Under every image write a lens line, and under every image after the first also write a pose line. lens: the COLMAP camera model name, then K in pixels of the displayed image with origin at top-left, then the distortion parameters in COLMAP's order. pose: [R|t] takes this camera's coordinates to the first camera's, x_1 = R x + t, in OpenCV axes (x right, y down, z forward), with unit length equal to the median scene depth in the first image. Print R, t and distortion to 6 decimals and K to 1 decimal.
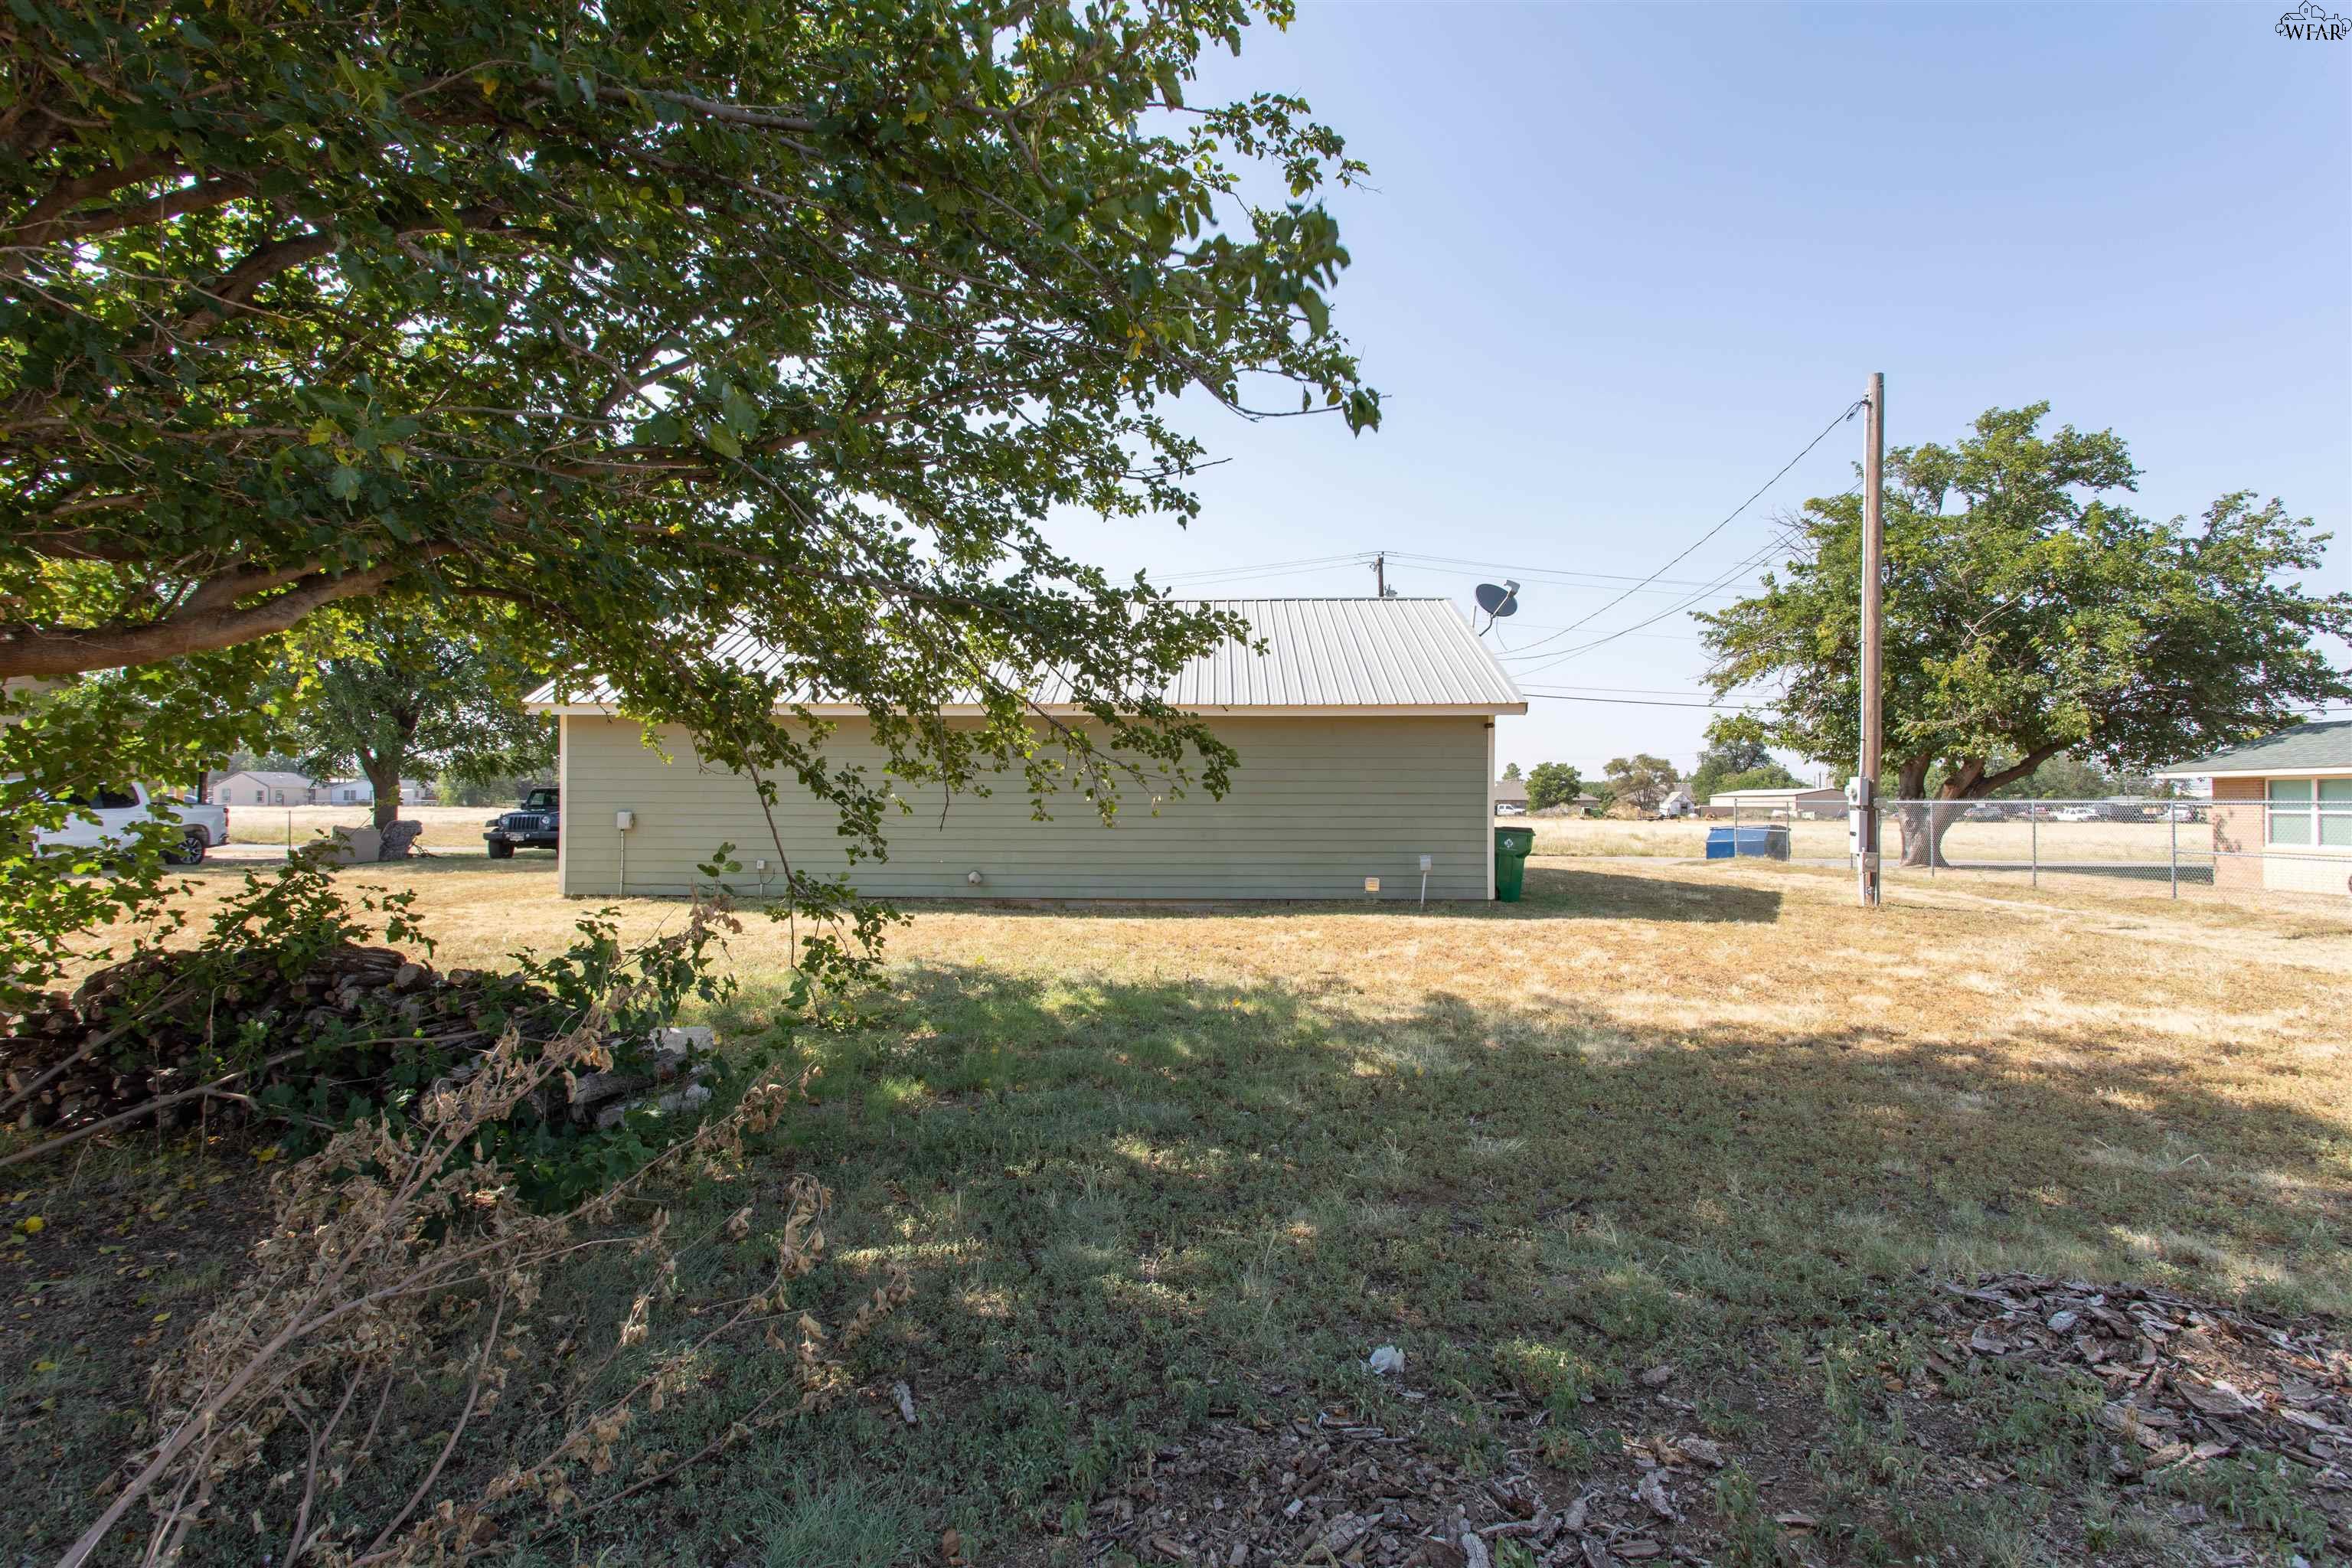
lens RADIAL K [[1115.1, 0, 1176.7], [0, 1115.1, 798.0], [0, 0, 1]] dist [-0.001169, 0.002626]
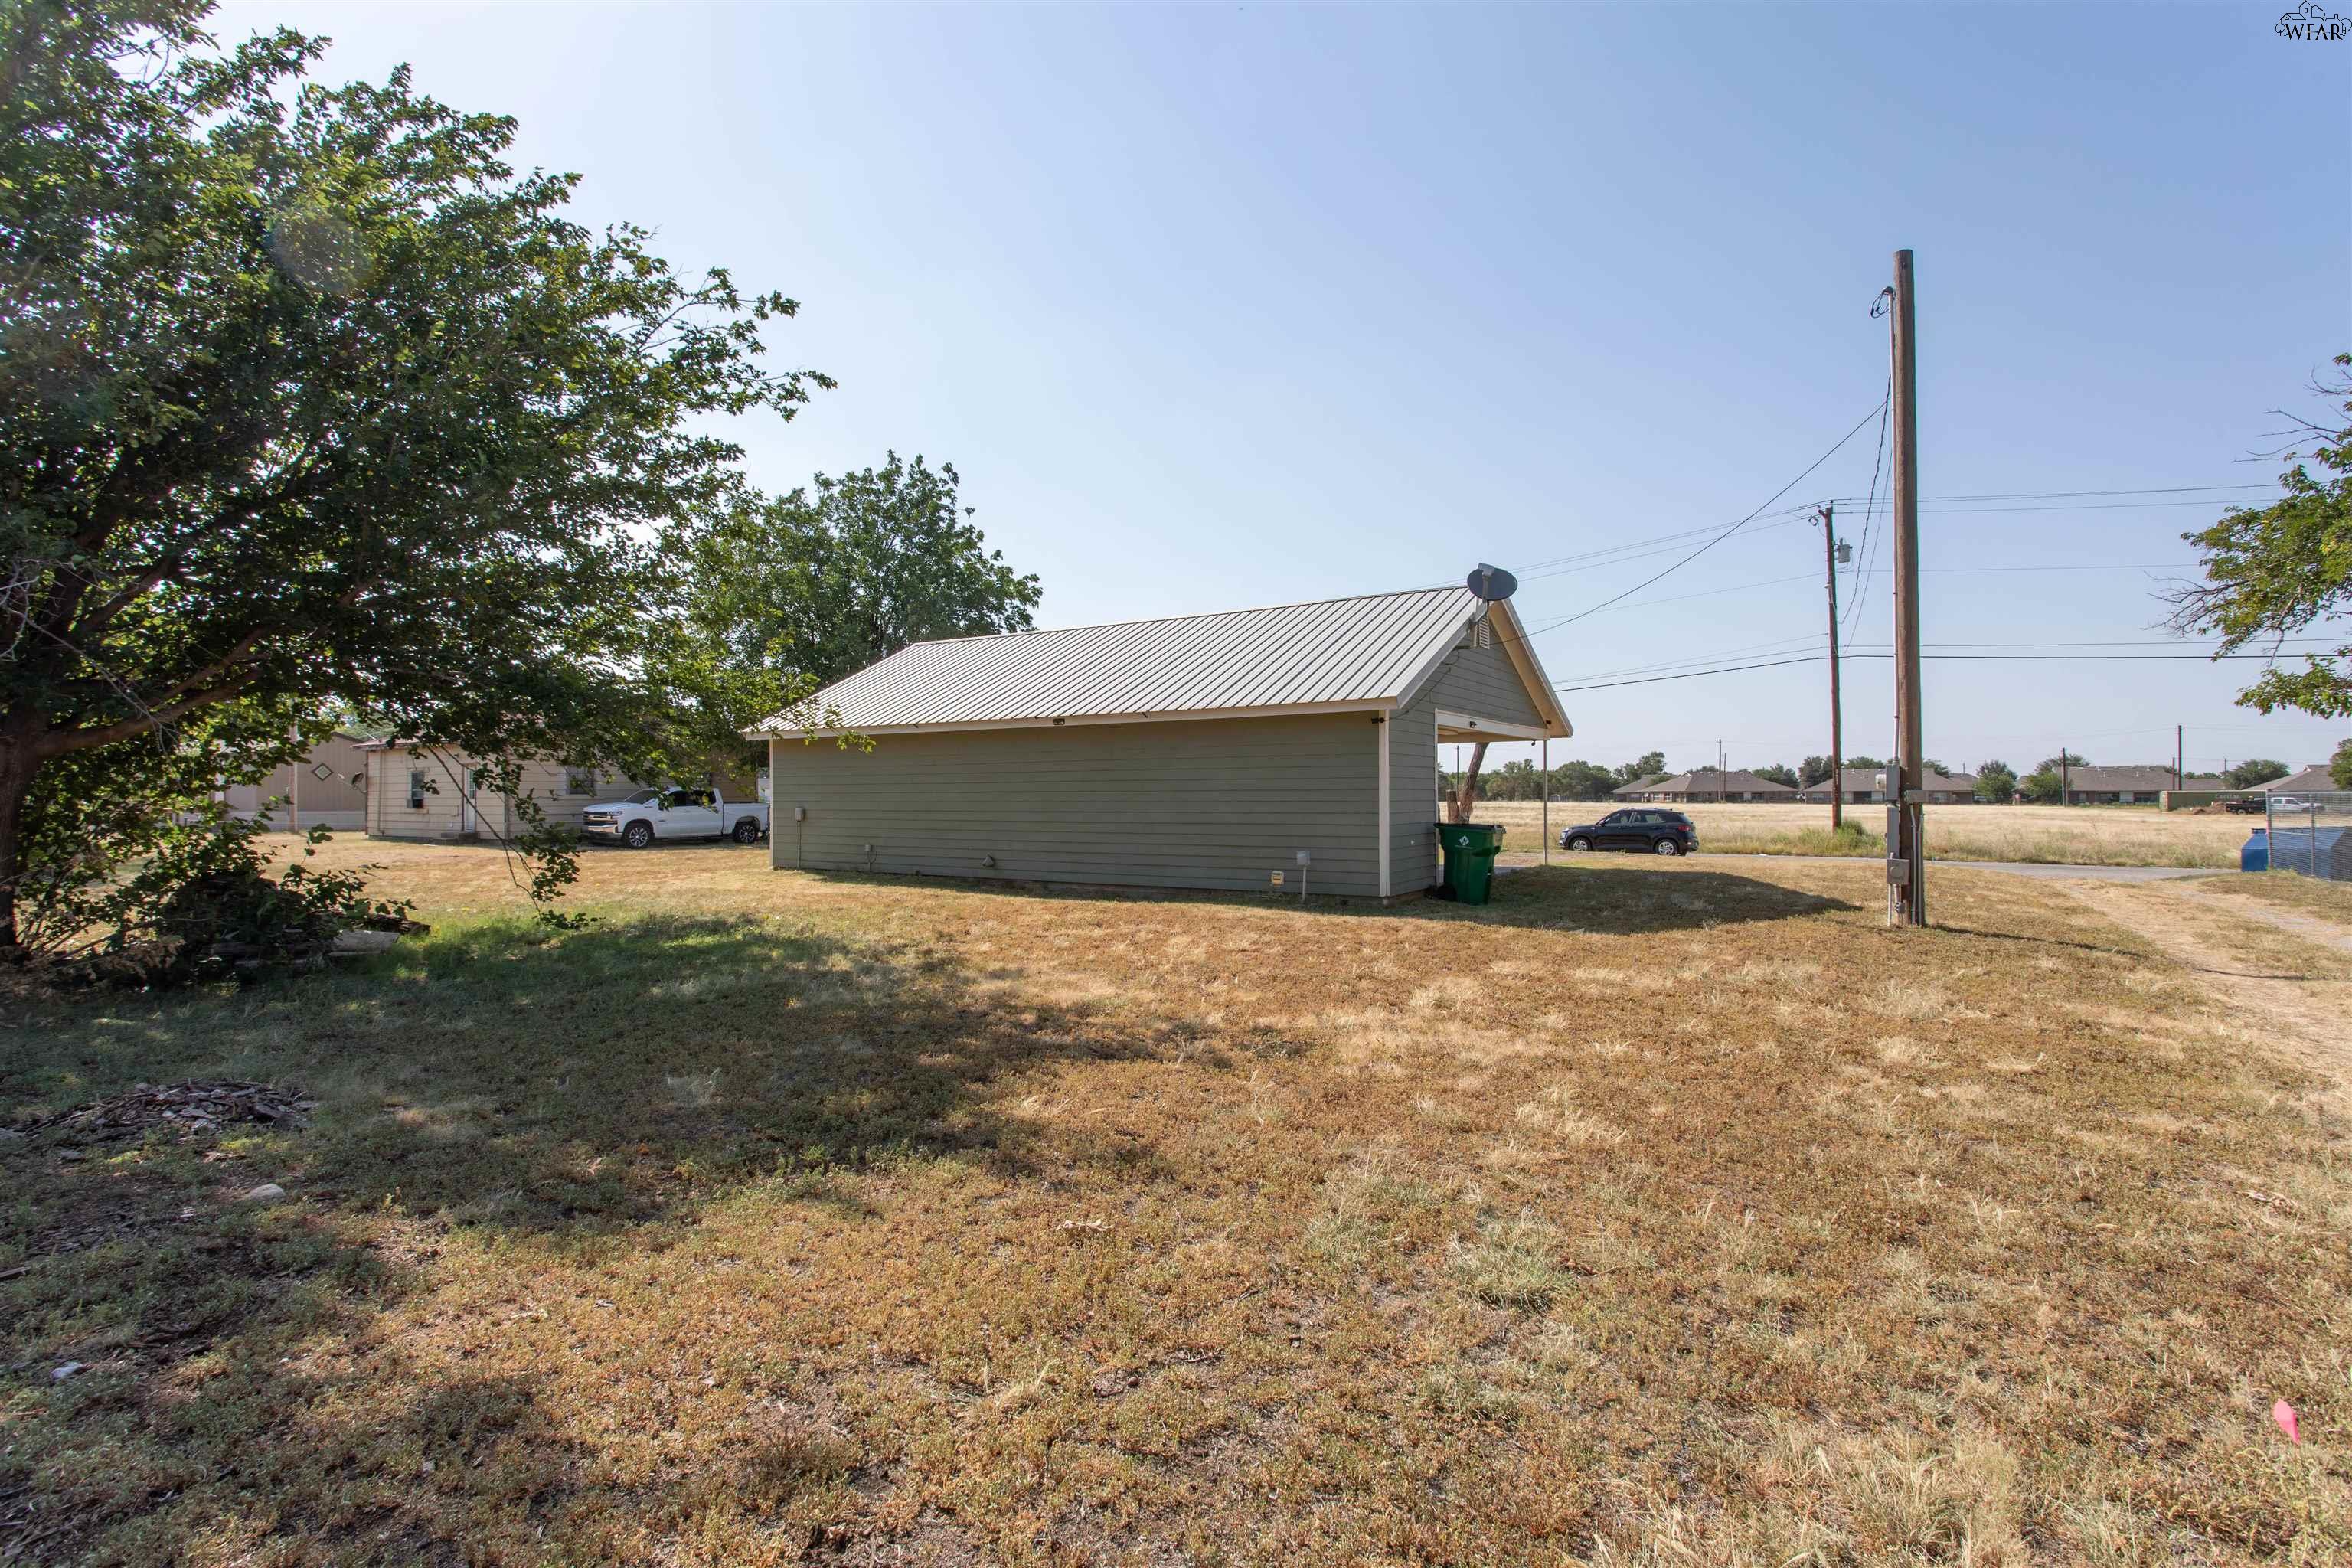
lens RADIAL K [[1115.1, 0, 1172.9], [0, 1115.1, 785.5], [0, 0, 1]] dist [-0.001169, 0.002626]
pose [[0.849355, -0.009809, -0.527731, 0.619084], [0.006836, 0.999948, -0.007585, -0.001800], [0.527777, 0.002835, 0.849378, 0.058698]]
